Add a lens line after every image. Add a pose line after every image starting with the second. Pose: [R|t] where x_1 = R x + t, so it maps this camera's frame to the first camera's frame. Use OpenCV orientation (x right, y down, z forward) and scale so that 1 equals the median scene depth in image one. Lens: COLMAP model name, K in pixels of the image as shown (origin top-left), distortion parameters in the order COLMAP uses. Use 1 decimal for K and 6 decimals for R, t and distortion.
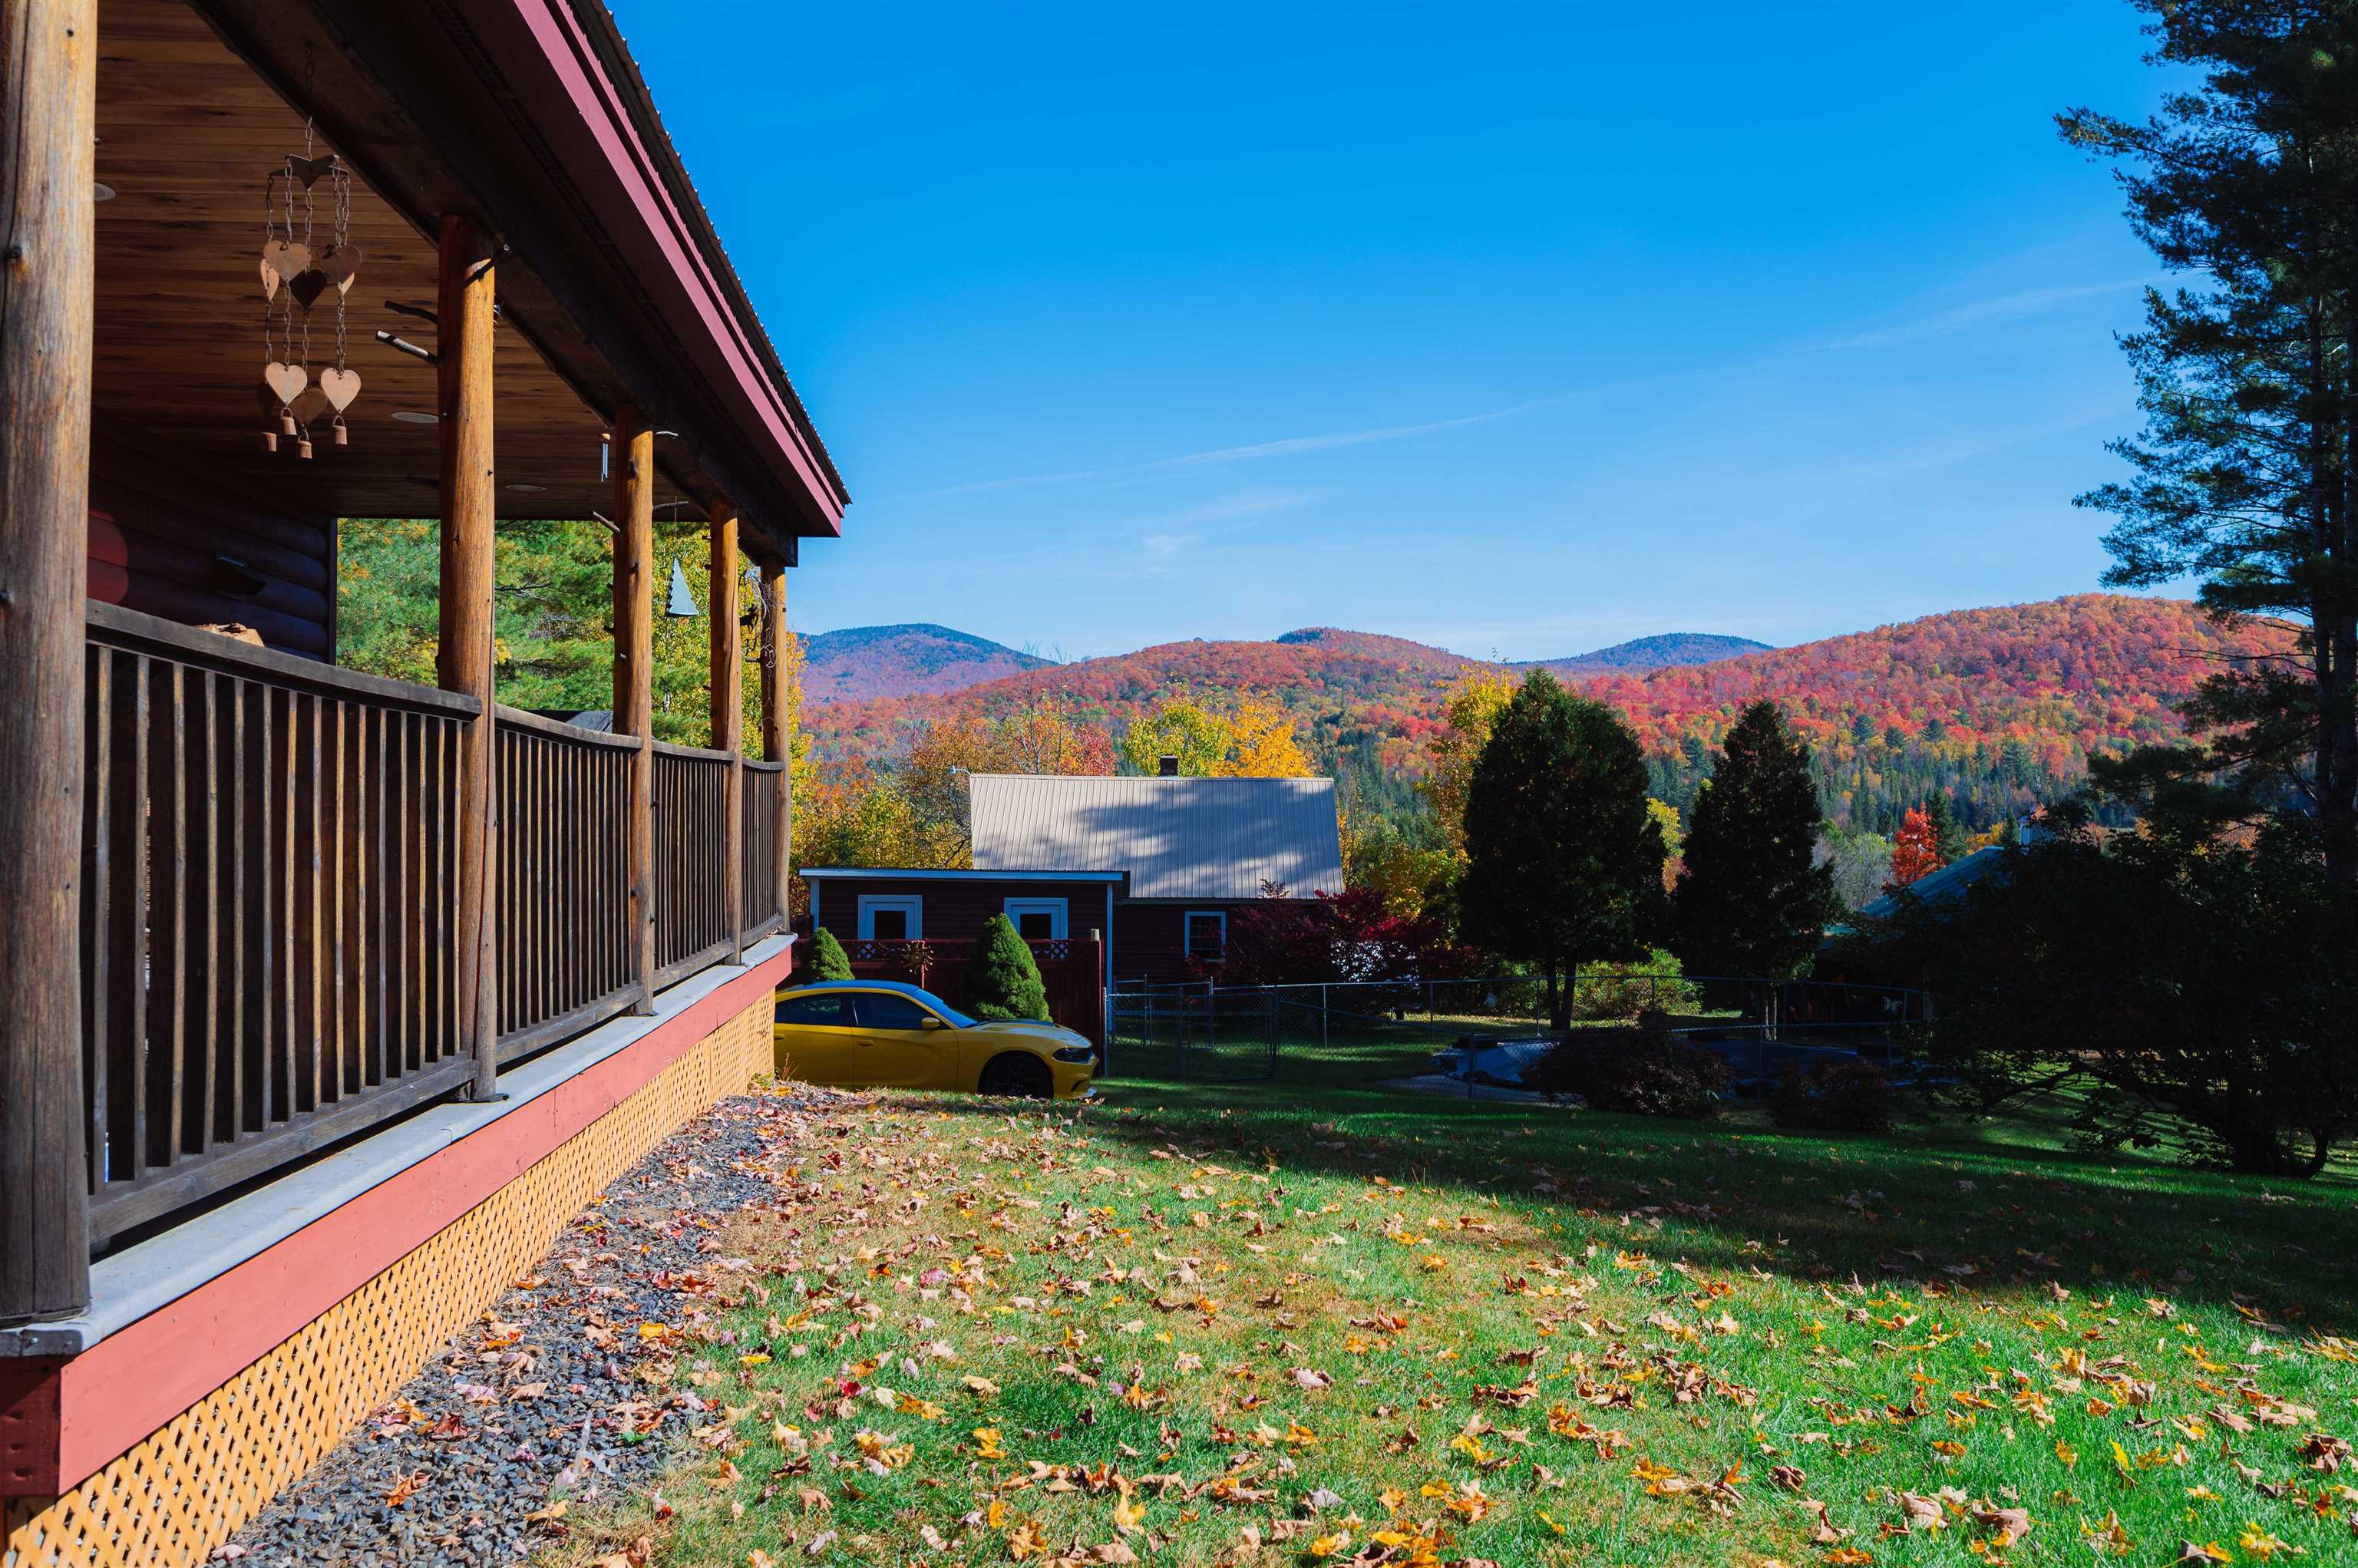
lens RADIAL K [[2034.3, 0, 1167.2], [0, 2034.3, 795.3], [0, 0, 1]] dist [-0.009335, 0.006789]
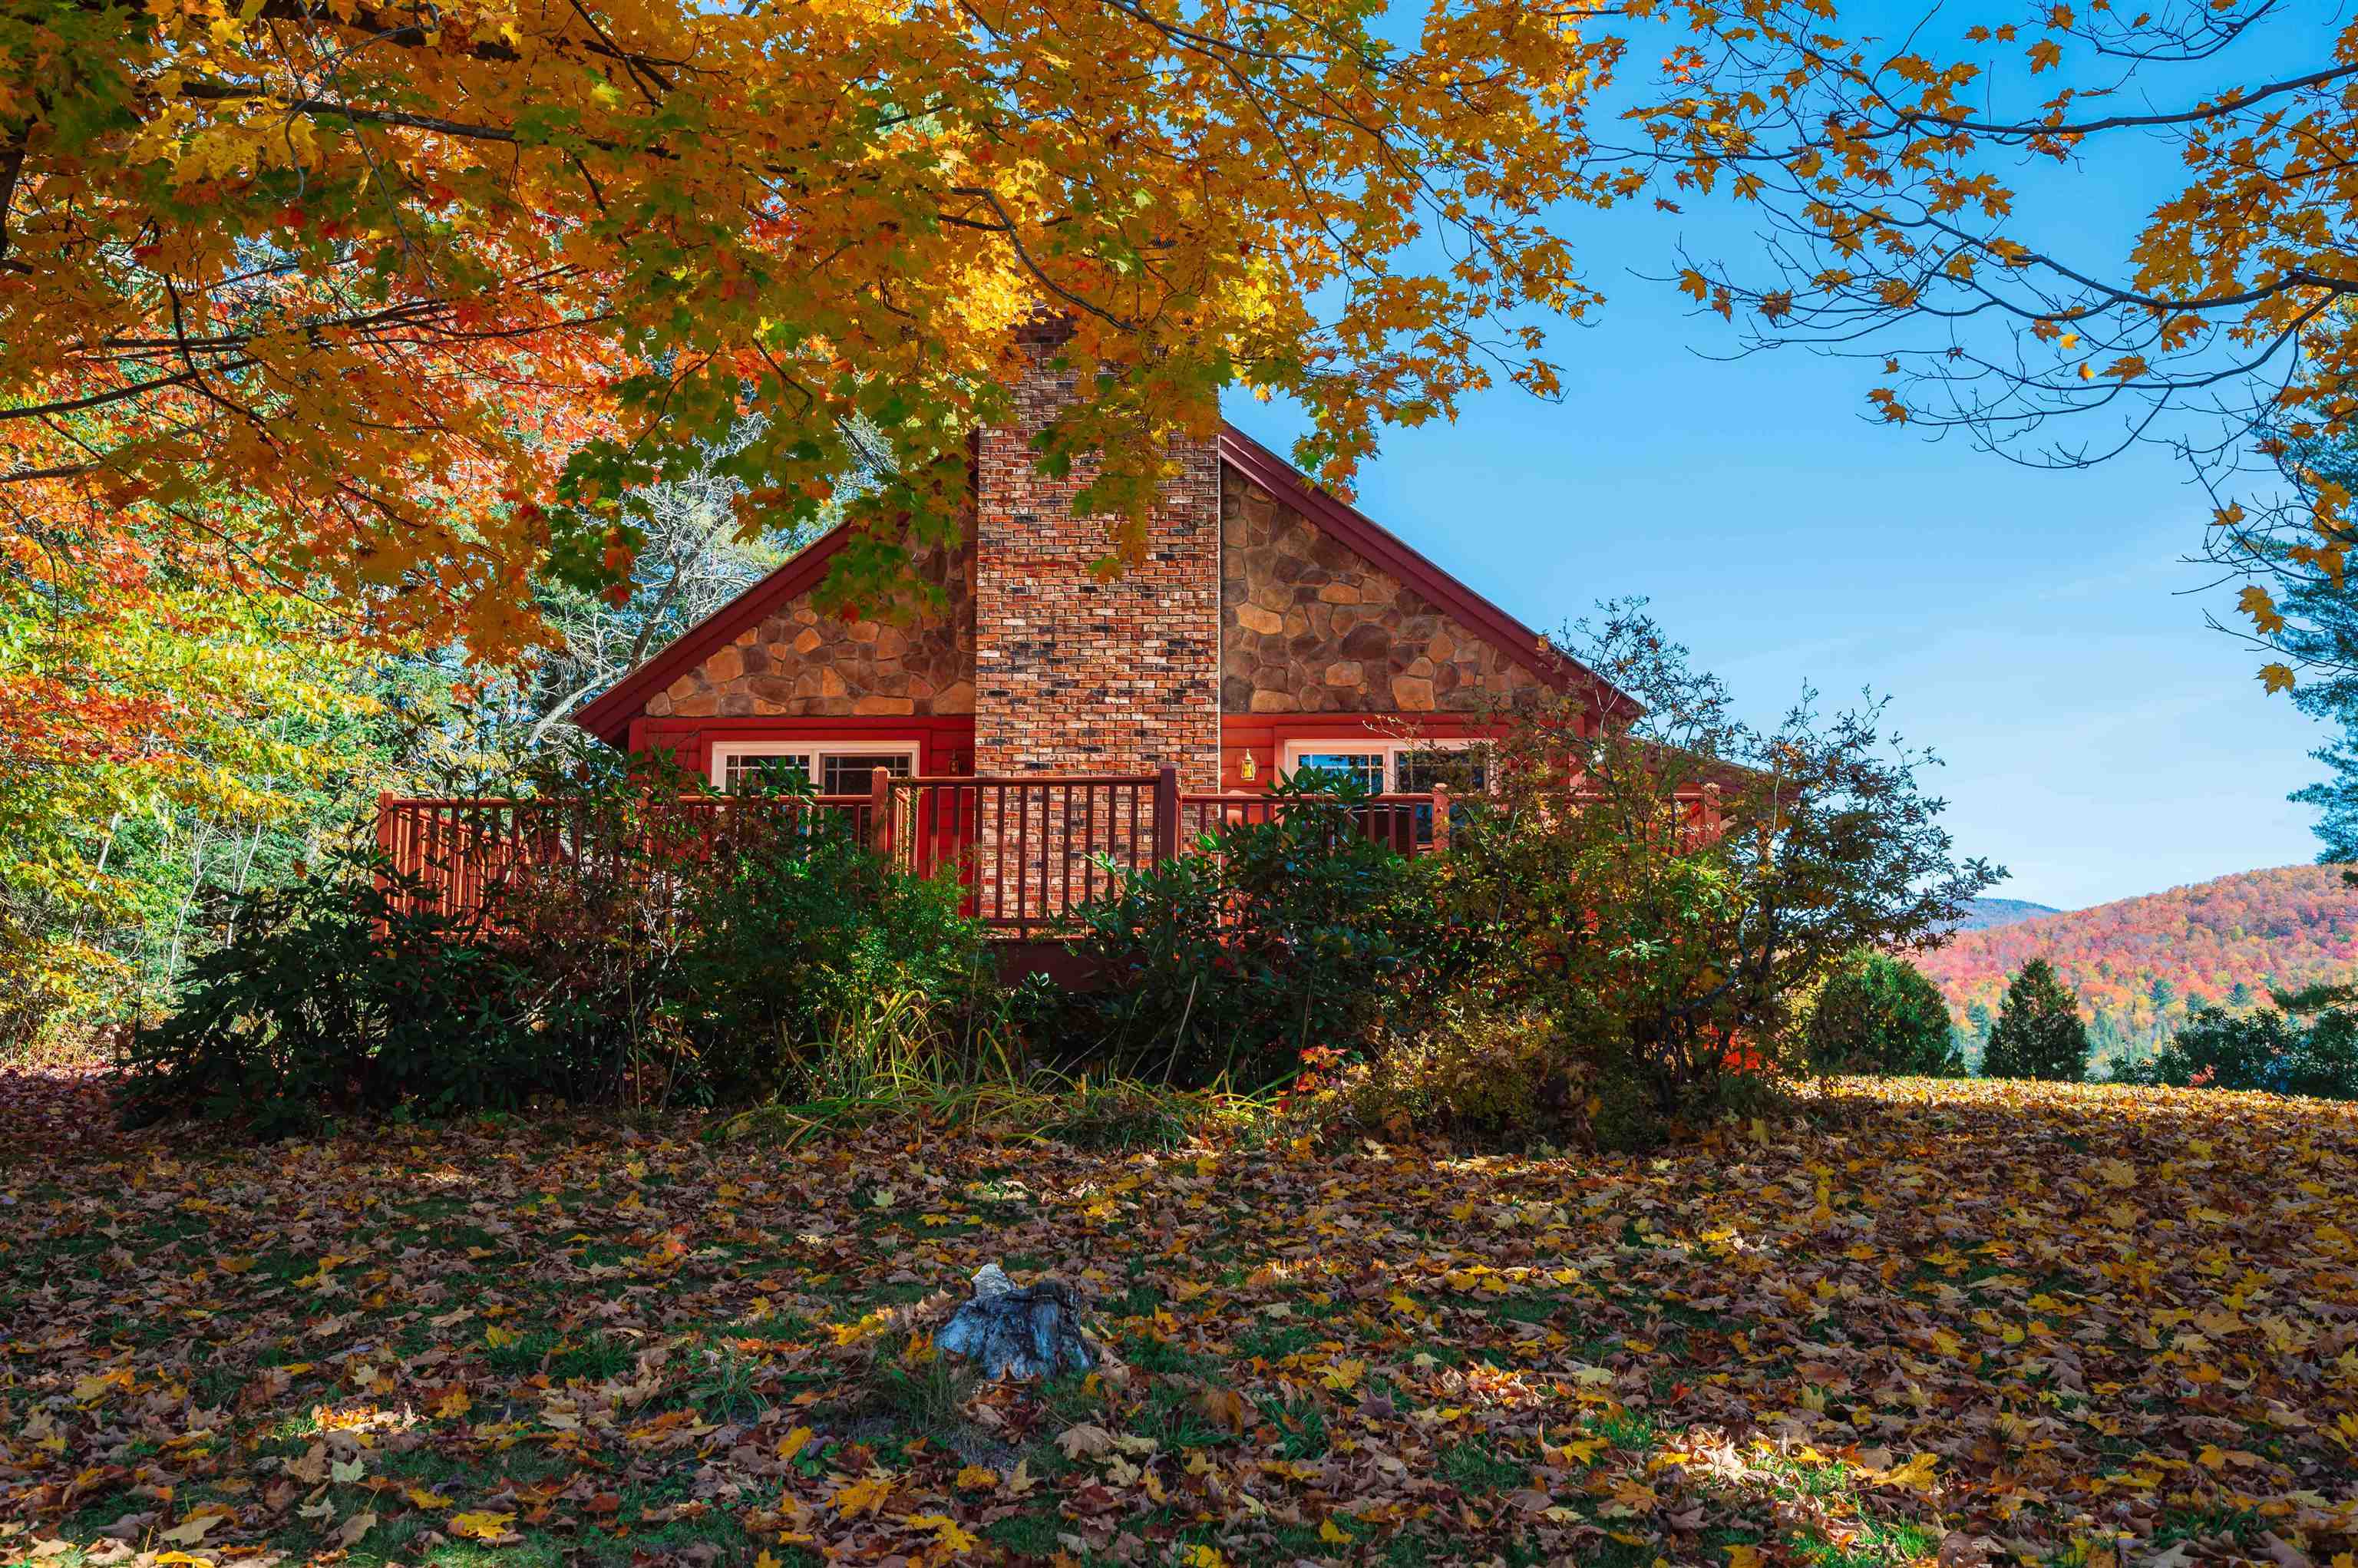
lens RADIAL K [[2034.3, 0, 1159.0], [0, 2034.3, 779.8], [0, 0, 1]] dist [-0.009335, 0.006789]
pose [[0.991779, -0.020996, -0.126227, -0.084502], [0.002992, 0.989982, -0.141164, 0.019015], [0.127926, 0.139626, 0.981906, -0.313882]]
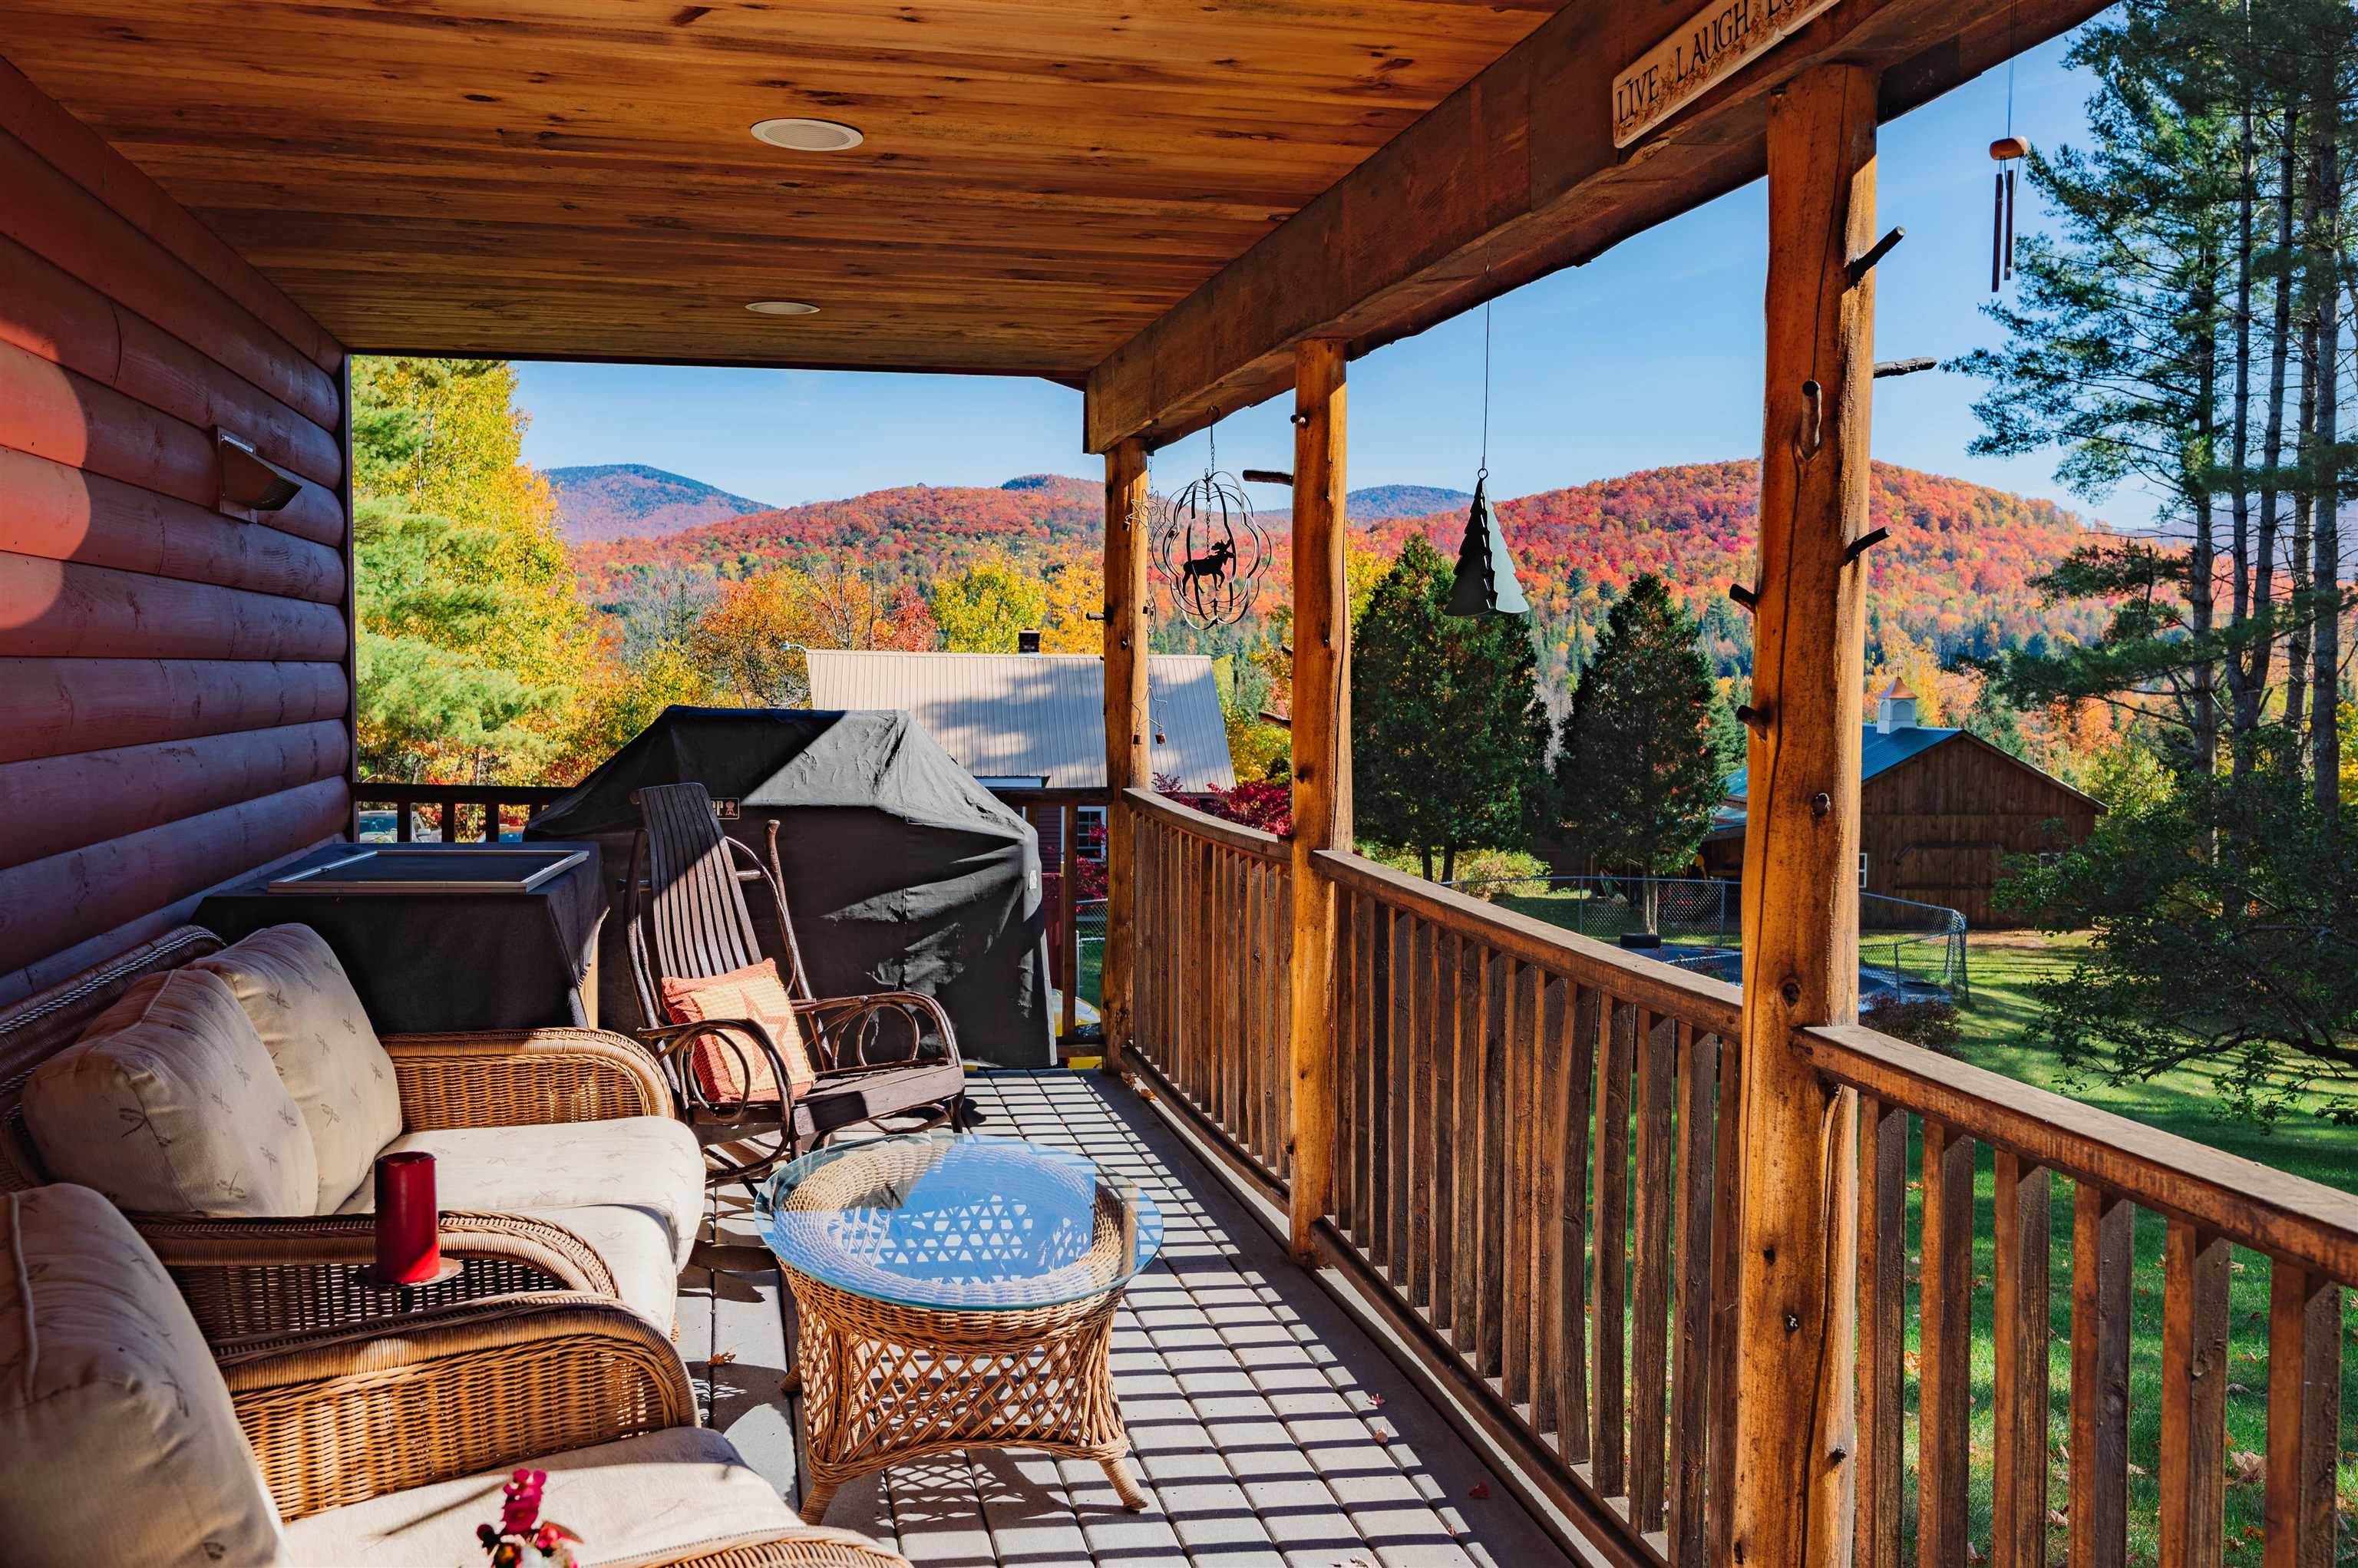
lens RADIAL K [[2034.3, 0, 1166.0], [0, 2034.3, 790.5], [0, 0, 1]] dist [-0.009335, 0.006789]
pose [[0.990806, -0.006281, 0.135142, -0.049896], [-0.003484, 0.997406, 0.071902, -0.011084], [-0.135243, -0.071712, 0.988214, 0.078343]]
